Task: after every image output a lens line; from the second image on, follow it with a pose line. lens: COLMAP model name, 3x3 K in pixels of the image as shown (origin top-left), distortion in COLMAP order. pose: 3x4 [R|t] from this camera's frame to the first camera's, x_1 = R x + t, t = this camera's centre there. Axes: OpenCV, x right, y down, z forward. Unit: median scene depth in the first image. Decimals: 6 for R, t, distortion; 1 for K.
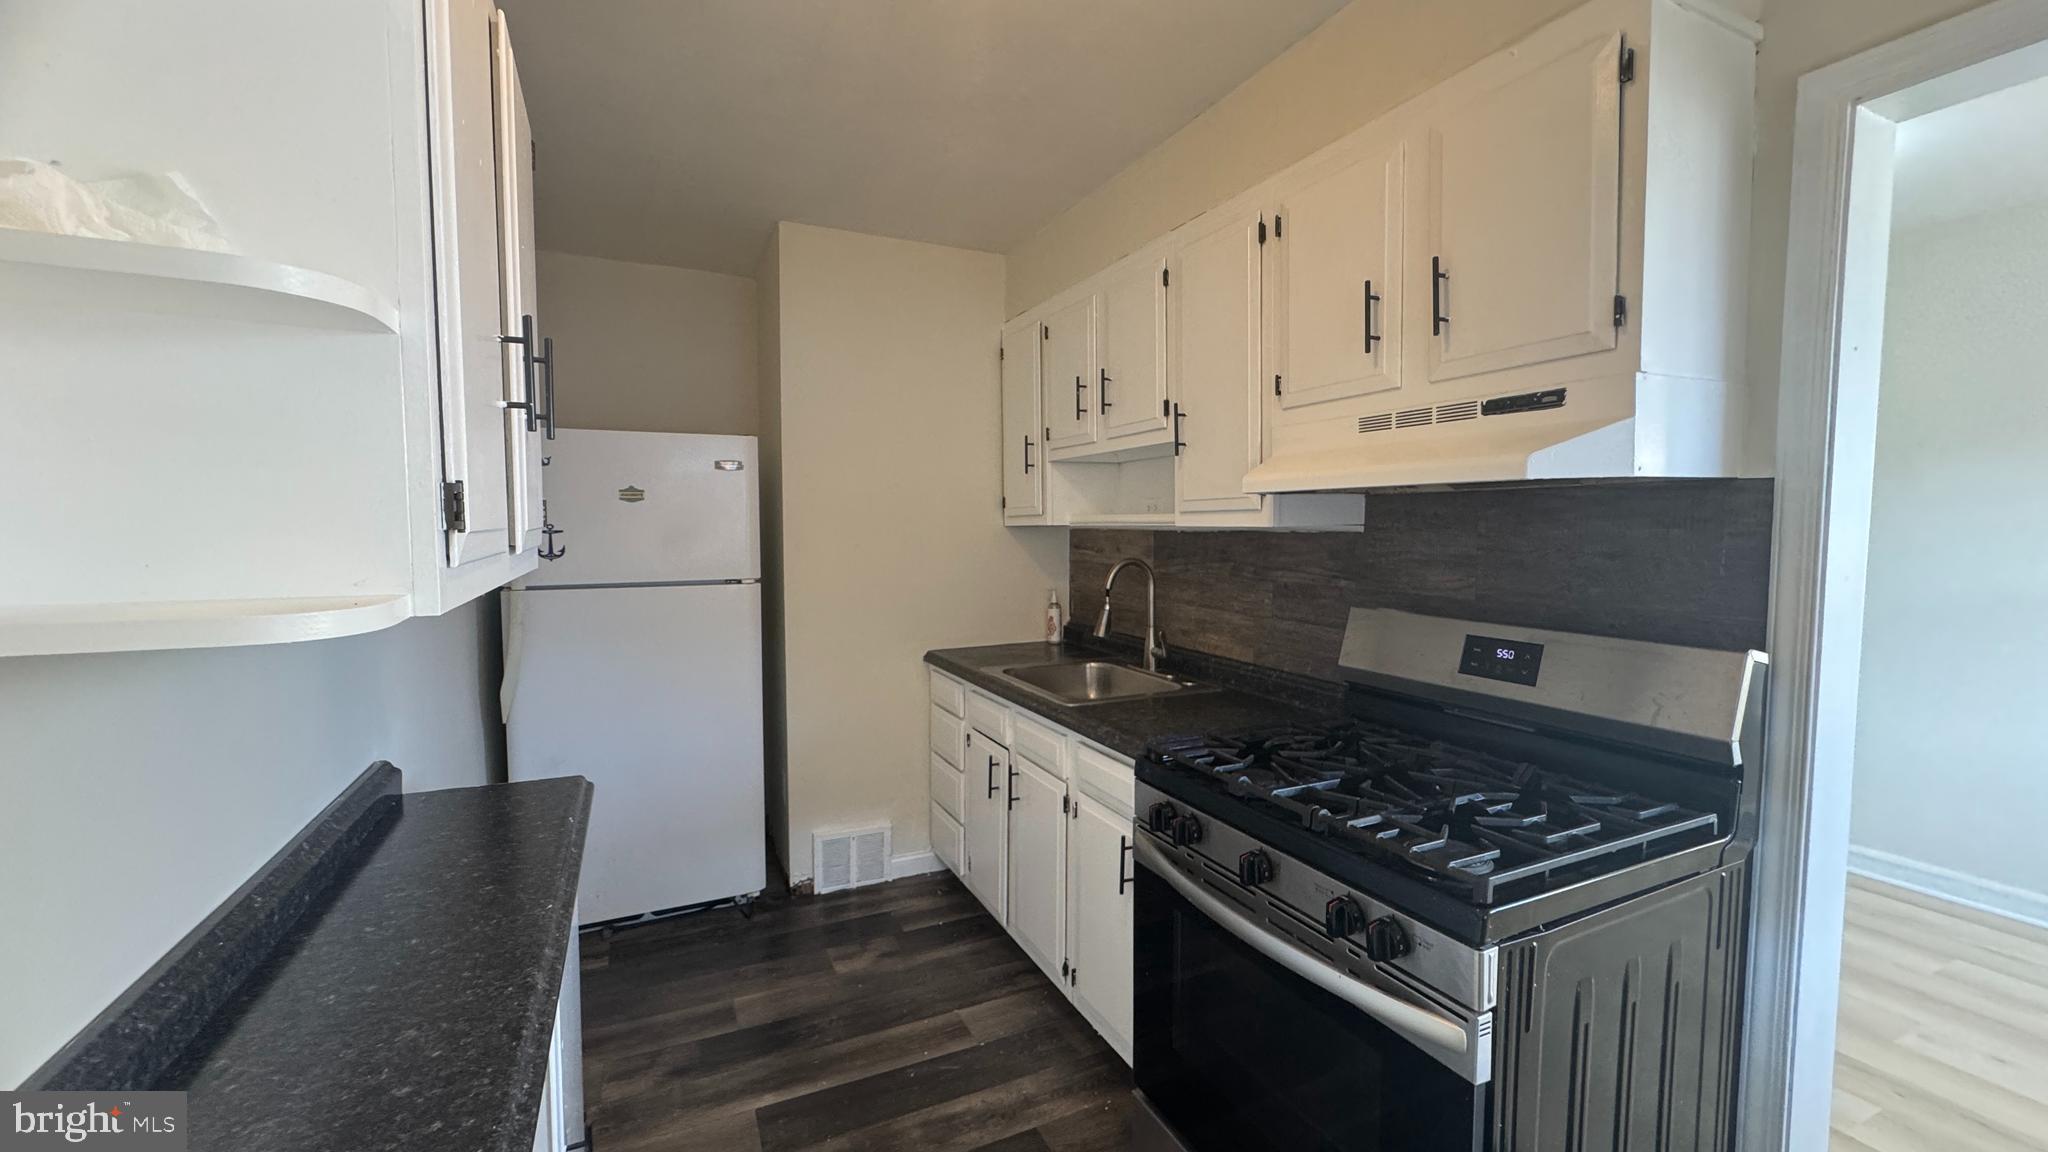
lens RADIAL K [[820.3, 0, 1024.1], [0, 820.3, 575.1], [0, 0, 1]] dist [-0.001769, -0.000025]
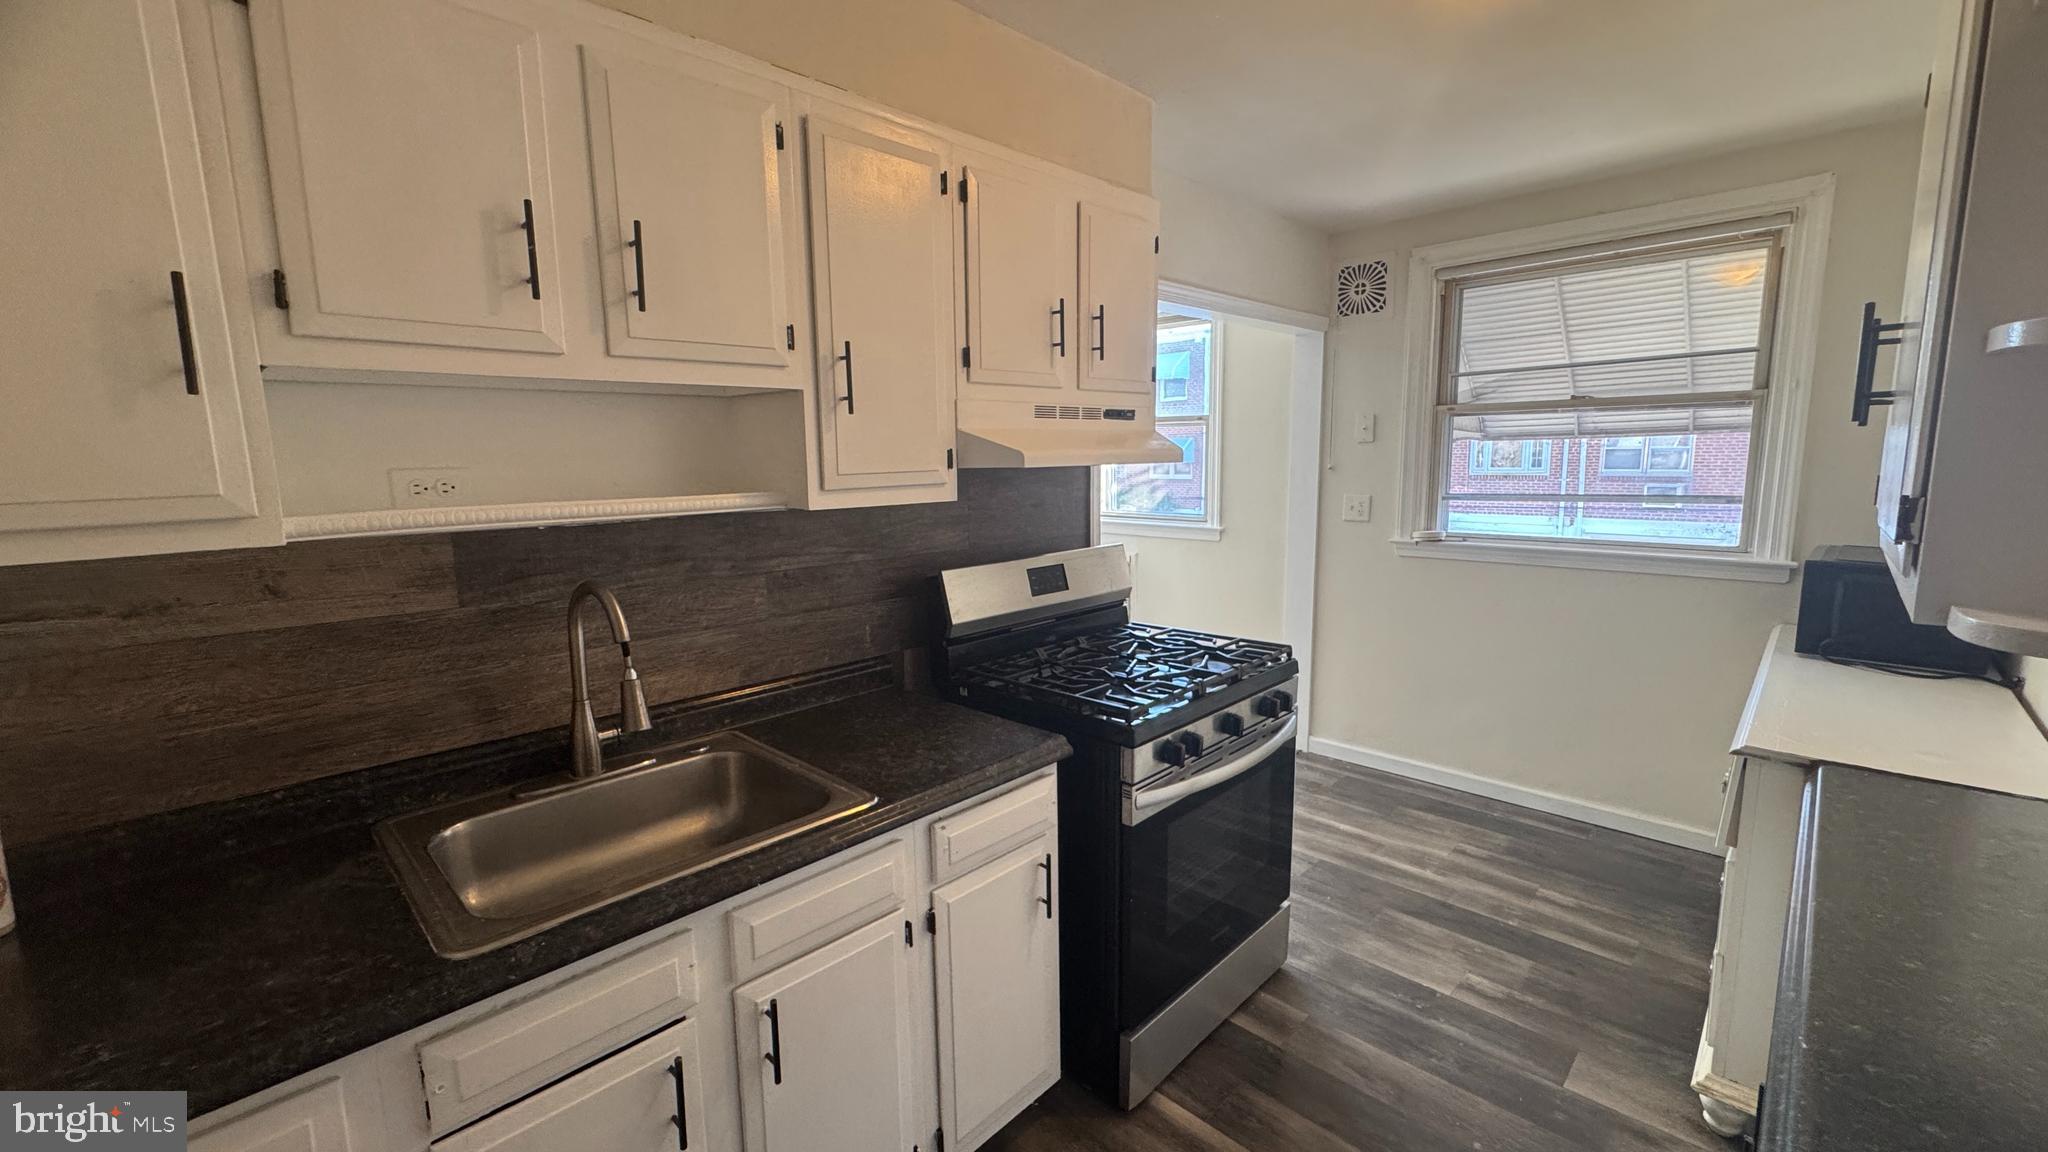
lens RADIAL K [[820.3, 0, 1026.3], [0, 820.3, 578.3], [0, 0, 1]] dist [-0.001769, -0.000025]
pose [[-0.350181, -0.129162, 0.927734, -0.597746], [0.078697, 0.982888, 0.166545, -0.114293], [-0.933370, 0.131330, -0.334024, 1.159208]]
